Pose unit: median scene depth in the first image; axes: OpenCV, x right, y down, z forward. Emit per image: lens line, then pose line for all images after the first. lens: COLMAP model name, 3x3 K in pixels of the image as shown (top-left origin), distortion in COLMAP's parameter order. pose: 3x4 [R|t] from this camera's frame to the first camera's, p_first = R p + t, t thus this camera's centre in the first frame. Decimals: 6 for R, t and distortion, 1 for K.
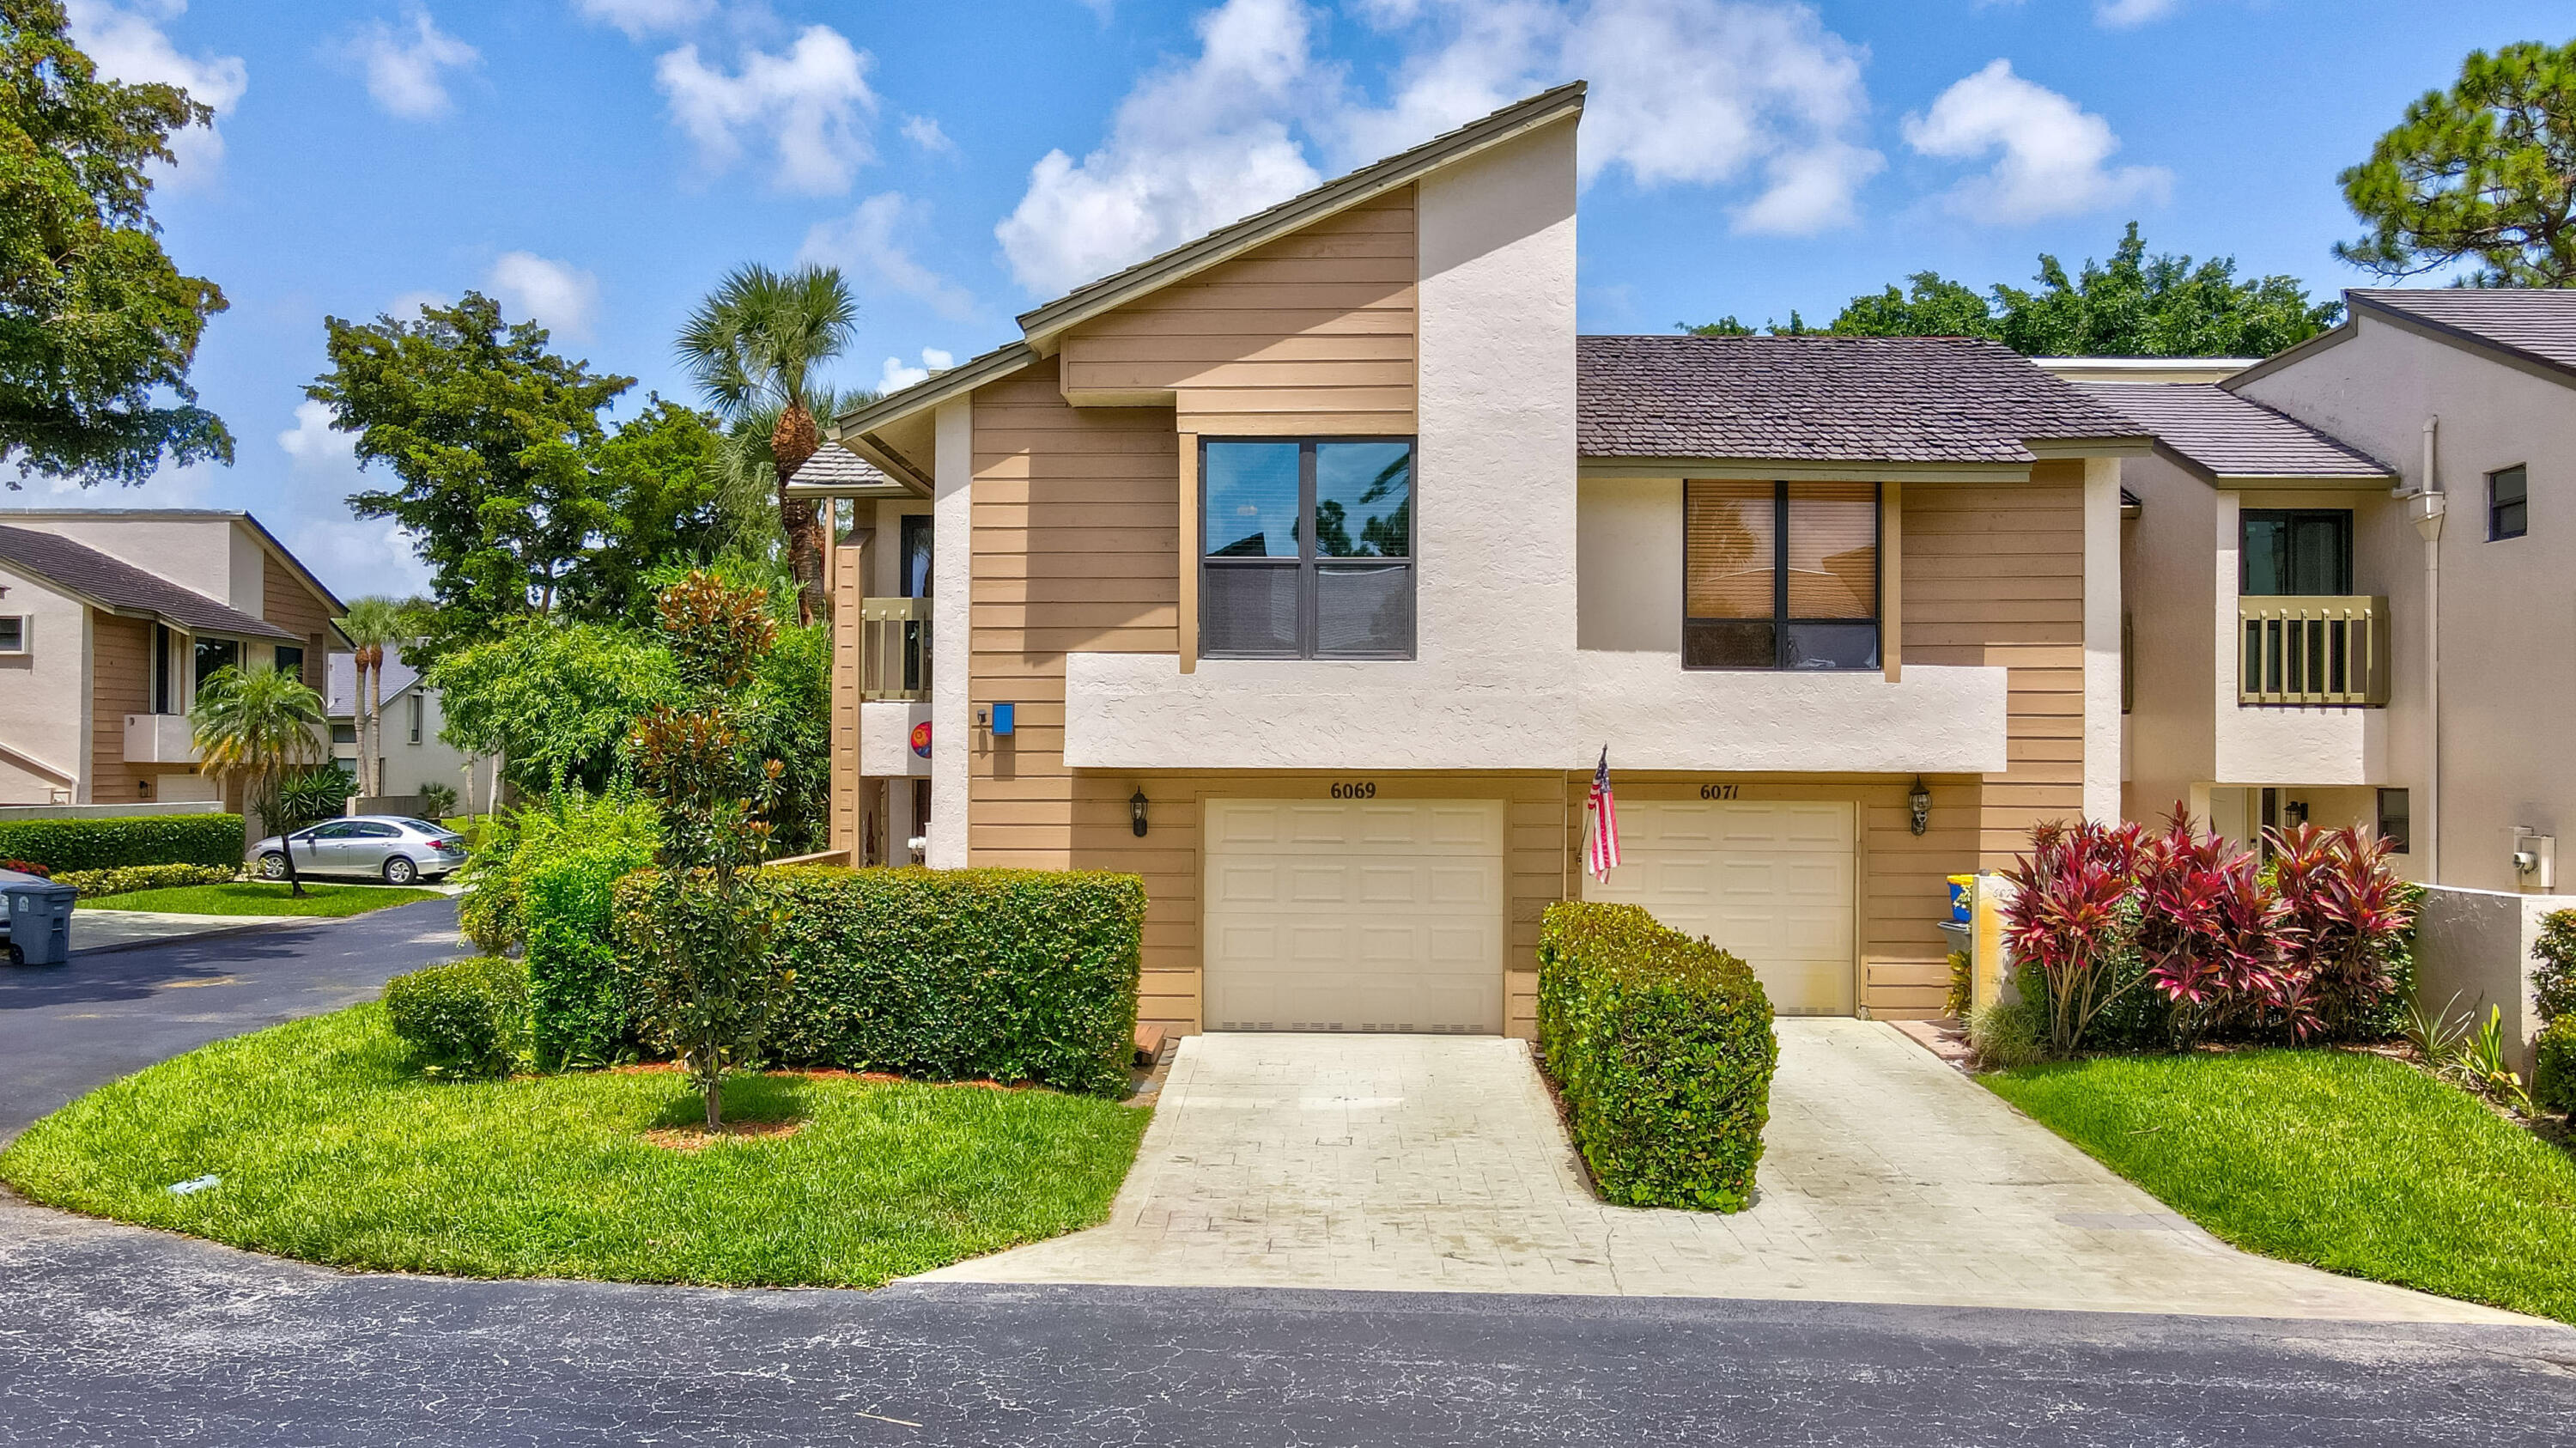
lens RADIAL K [[1936.0, 0, 1288.0], [0, 1936.0, 724.0], [0, 0, 1]] dist [0.006231, 0.006827]
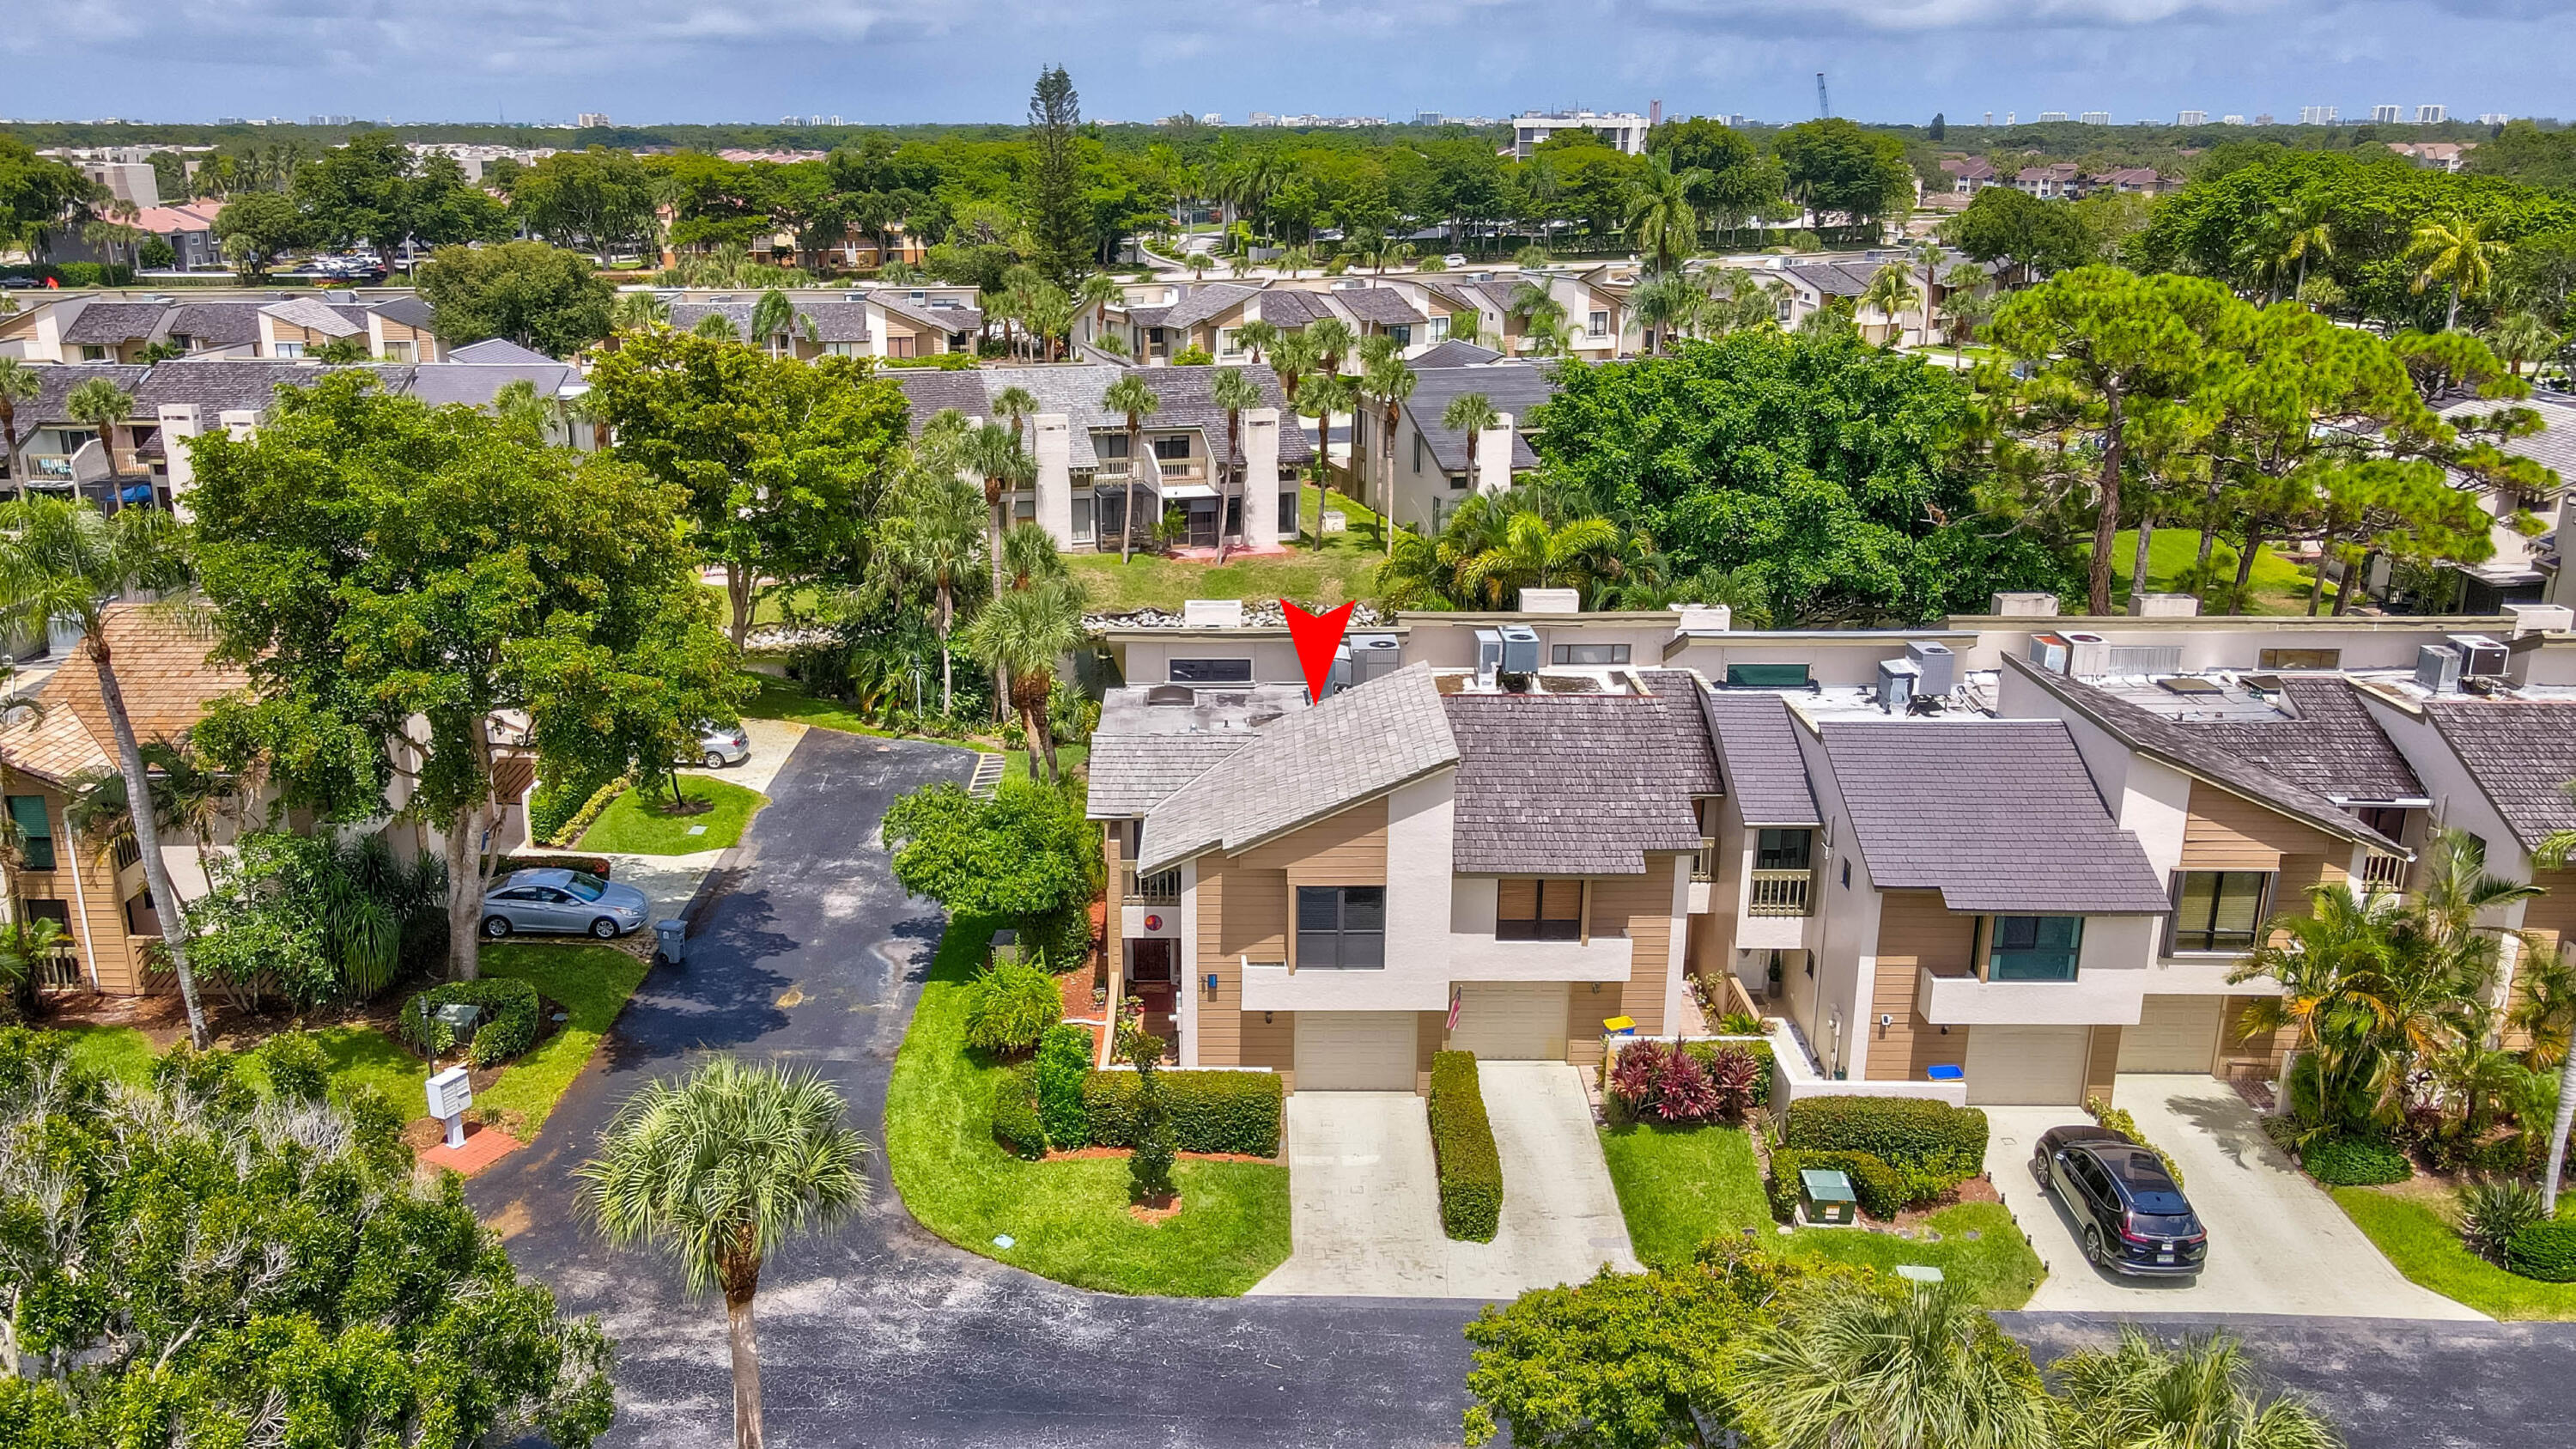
lens RADIAL K [[2015.3, 0, 1231.1], [0, 2015.3, 649.2], [0, 0, 1]] dist [0.002443, 0.003156]
pose [[0.999832, -0.009874, 0.015438, -0.163983], [0.005288, 0.962045, 0.272838, -1.119495], [-0.017546, -0.272711, 0.961936, -1.345217]]
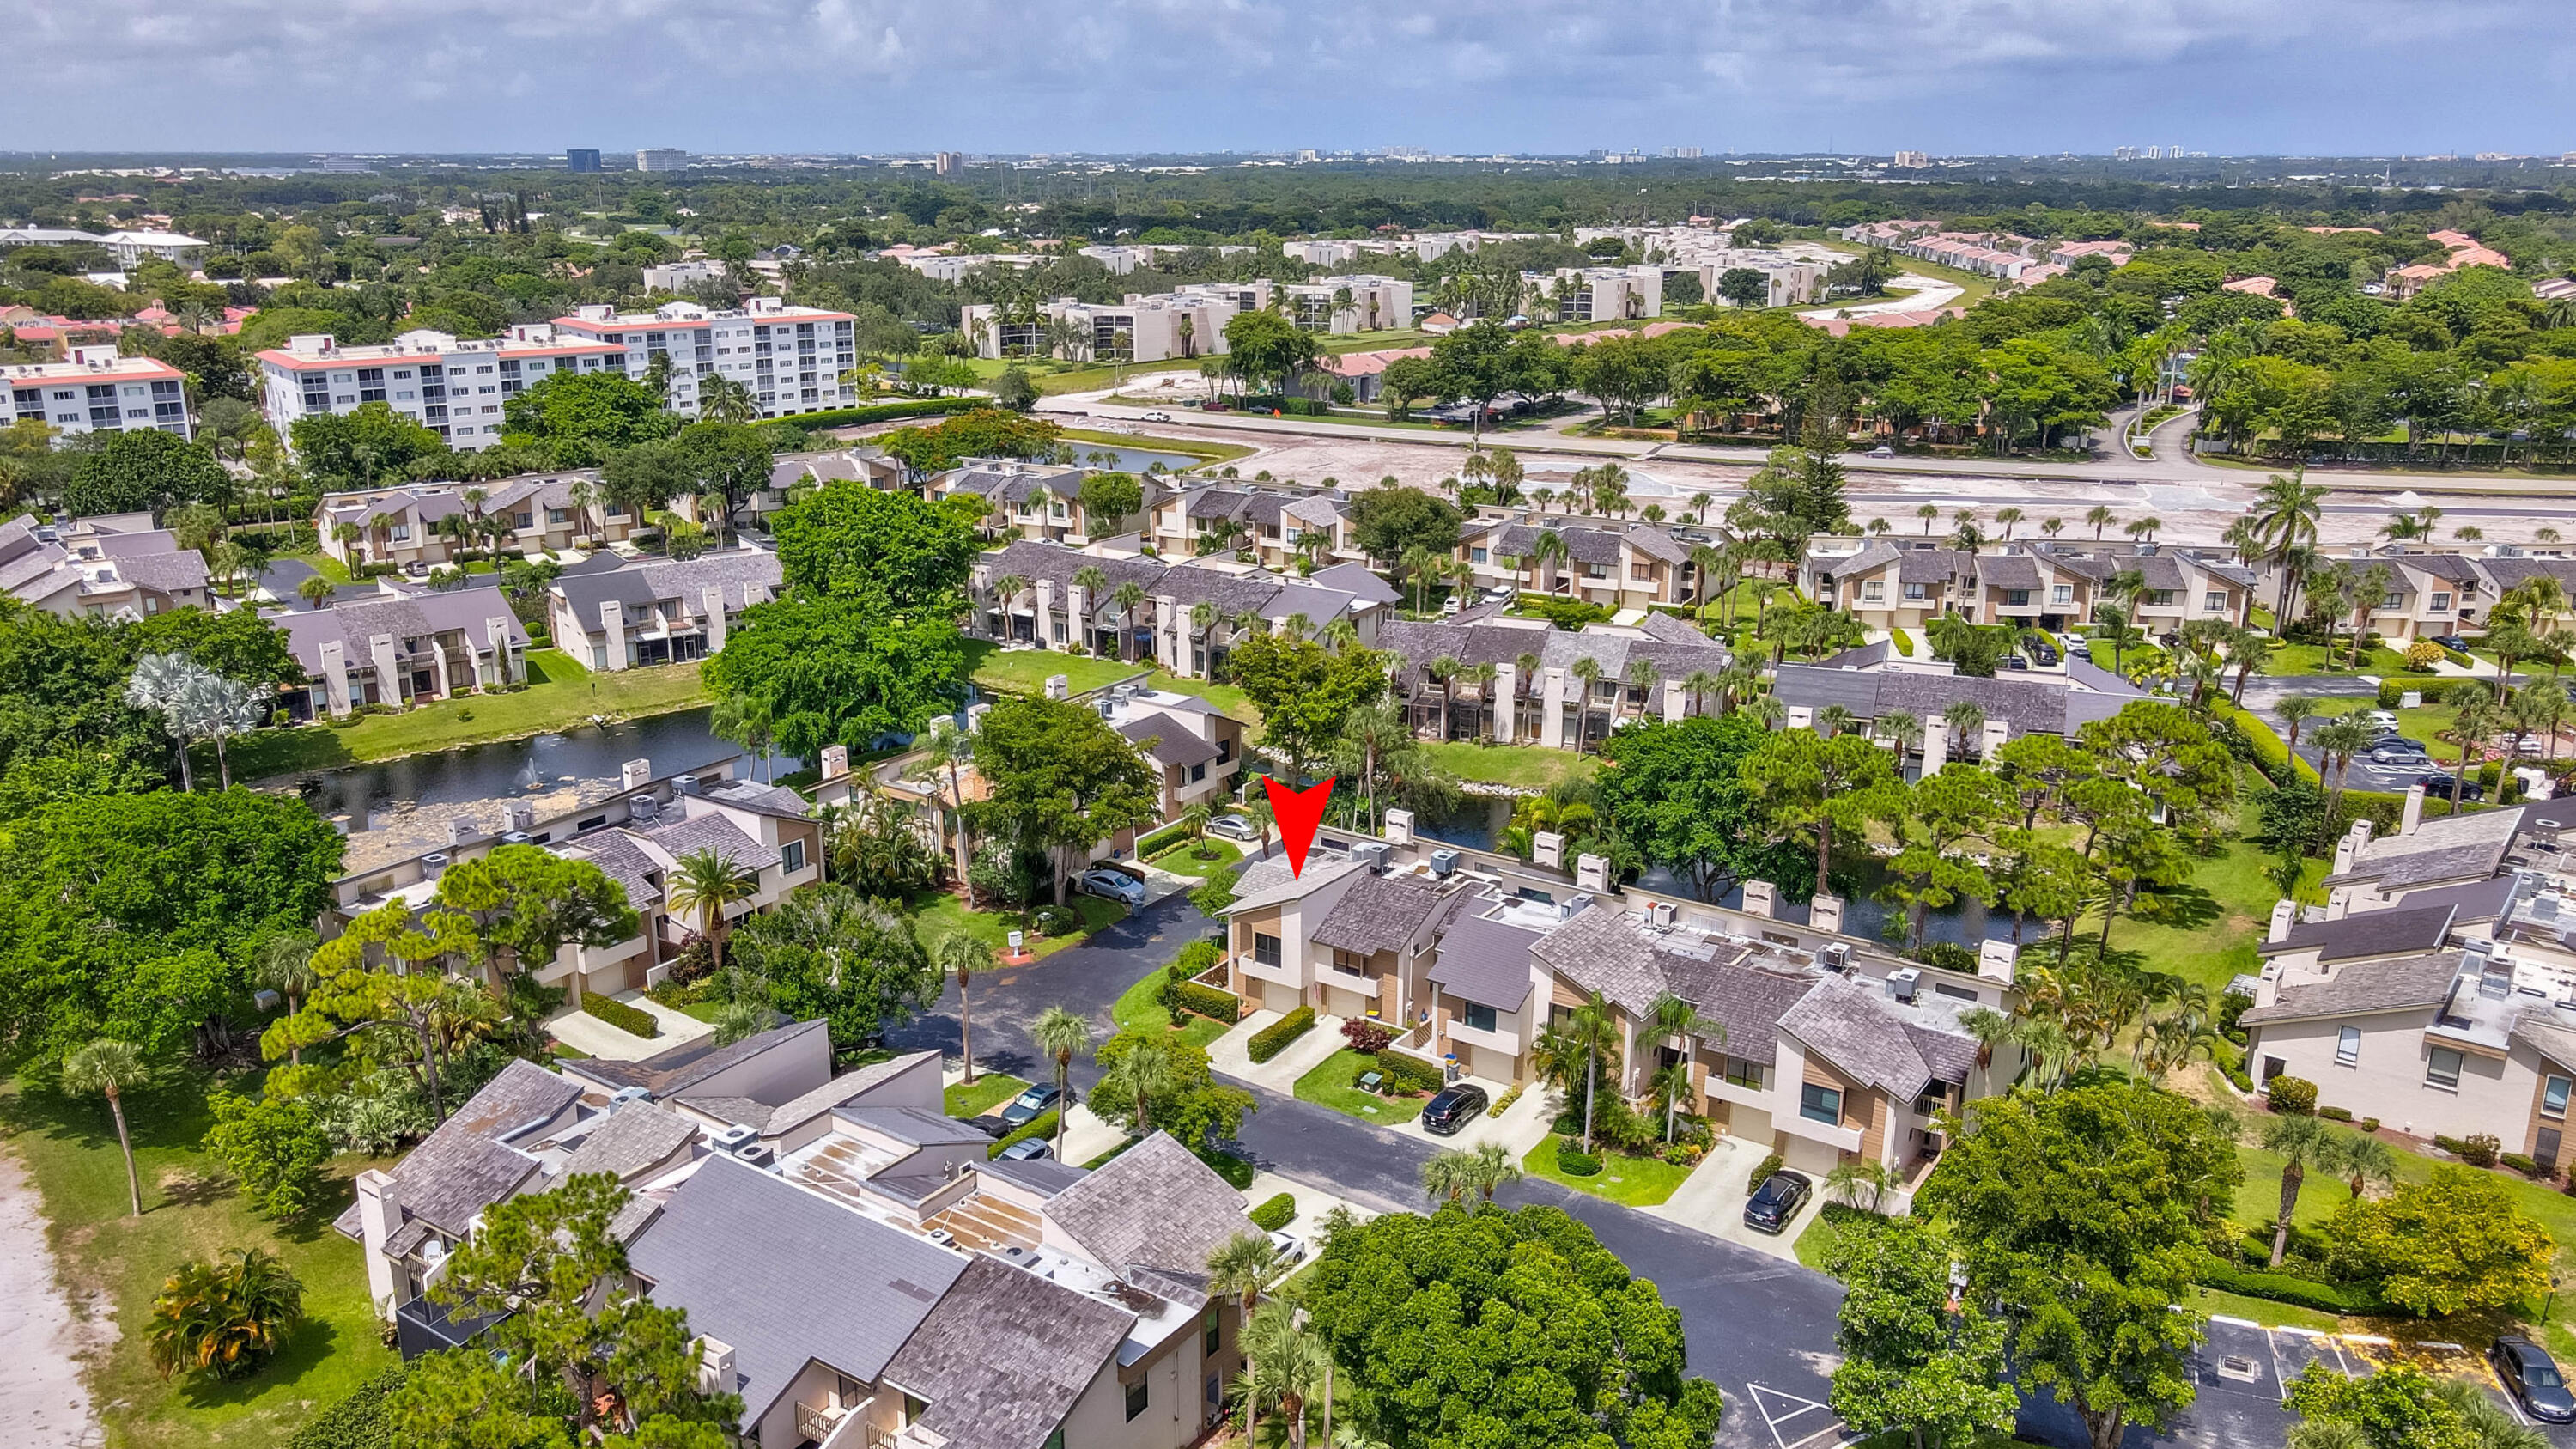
lens RADIAL K [[1936.1, 0, 1288.0], [0, 1936.1, 724.5], [0, 0, 1]] dist [0.006231, 0.006827]
pose [[0.836492, 0.149309, -0.527246, 3.506920], [0.014800, 0.955657, 0.294110, -2.820590], [0.547779, -0.253824, 0.797190, -4.137652]]
